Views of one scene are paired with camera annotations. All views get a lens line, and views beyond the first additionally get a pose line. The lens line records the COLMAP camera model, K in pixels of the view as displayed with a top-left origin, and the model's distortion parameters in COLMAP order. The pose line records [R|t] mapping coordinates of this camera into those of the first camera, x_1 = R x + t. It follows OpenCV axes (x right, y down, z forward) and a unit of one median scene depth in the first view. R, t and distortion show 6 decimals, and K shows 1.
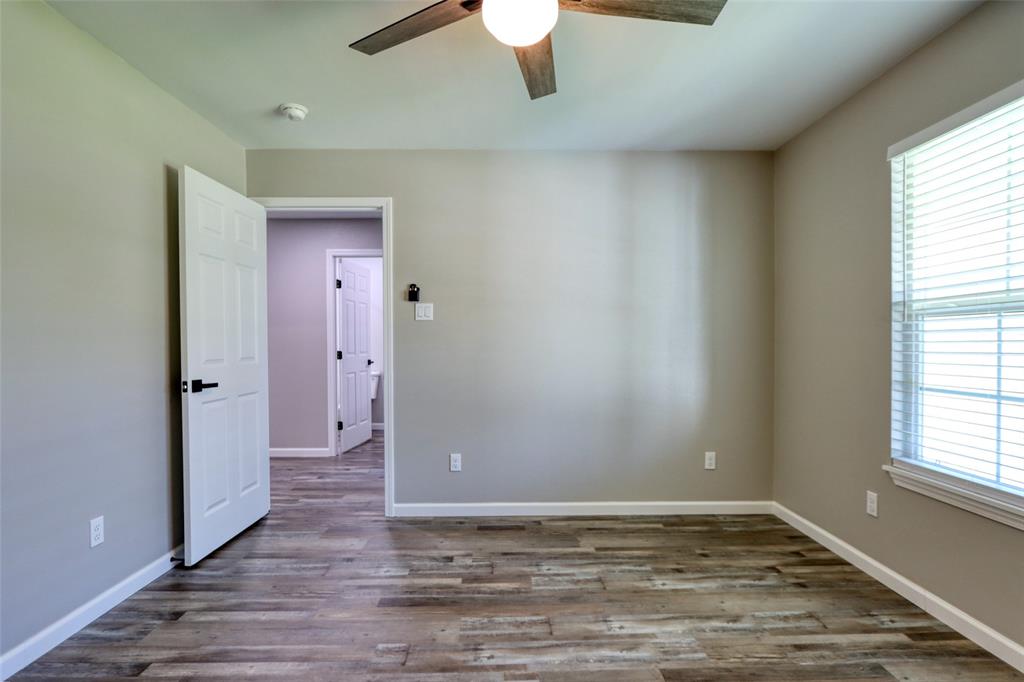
lens RADIAL K [[509.6, 0, 509.8], [0, 509.6, 343.8], [0, 0, 1]] dist [-0.016208, 0.002890]
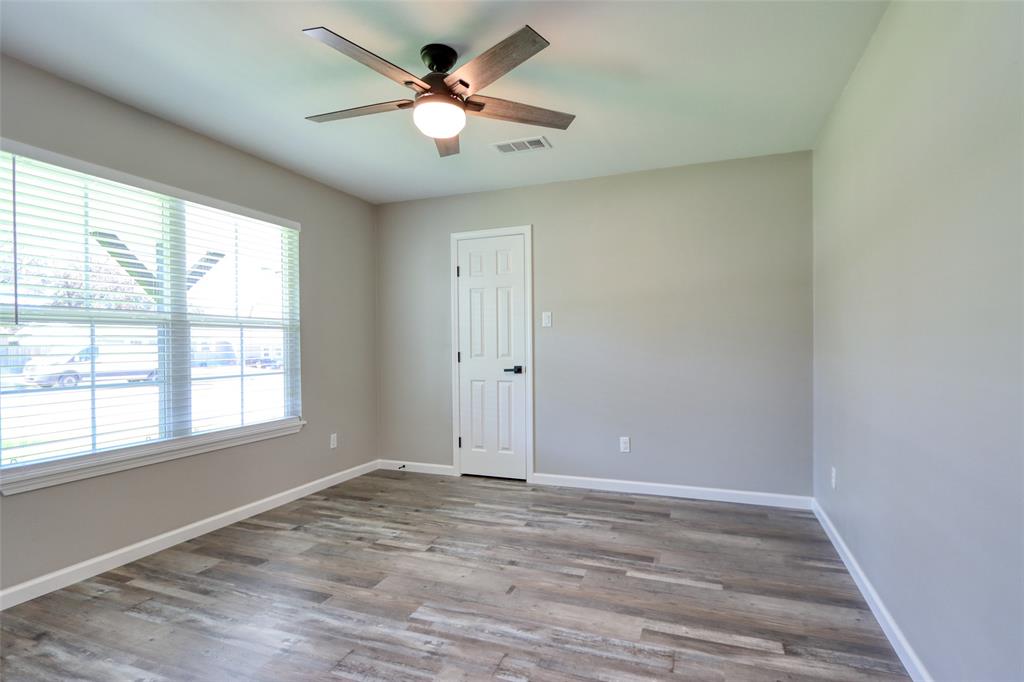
lens RADIAL K [[501.8, 0, 521.7], [0, 501.8, 347.7], [0, 0, 1]] dist [-0.014475, 0.002697]
pose [[-0.931129, 0.004930, 0.364658, -0.457436], [0.009656, 0.999891, 0.011138, -0.001657], [-0.364563, 0.013892, -0.931075, 1.437087]]
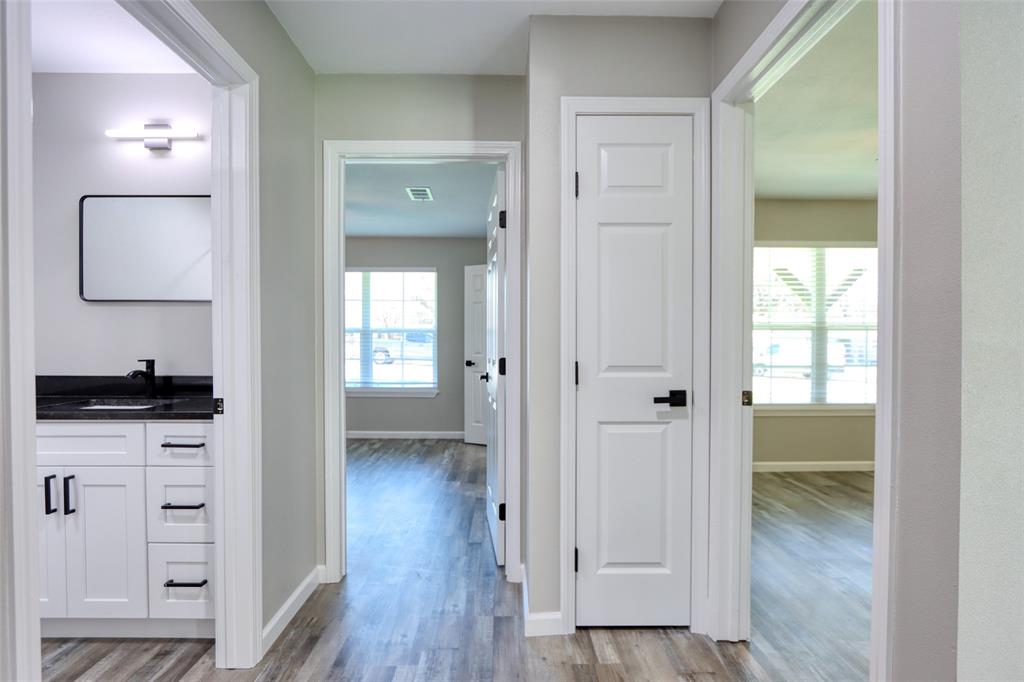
lens RADIAL K [[509.6, 0, 494.6], [0, 509.6, 344.2], [0, 0, 1]] dist [-0.016208, 0.002890]
pose [[0.020398, -0.010594, 0.999736, -1.154475], [-0.002731, 0.999940, 0.010652, -0.015050], [-0.999788, -0.002947, 0.020368, 1.790445]]
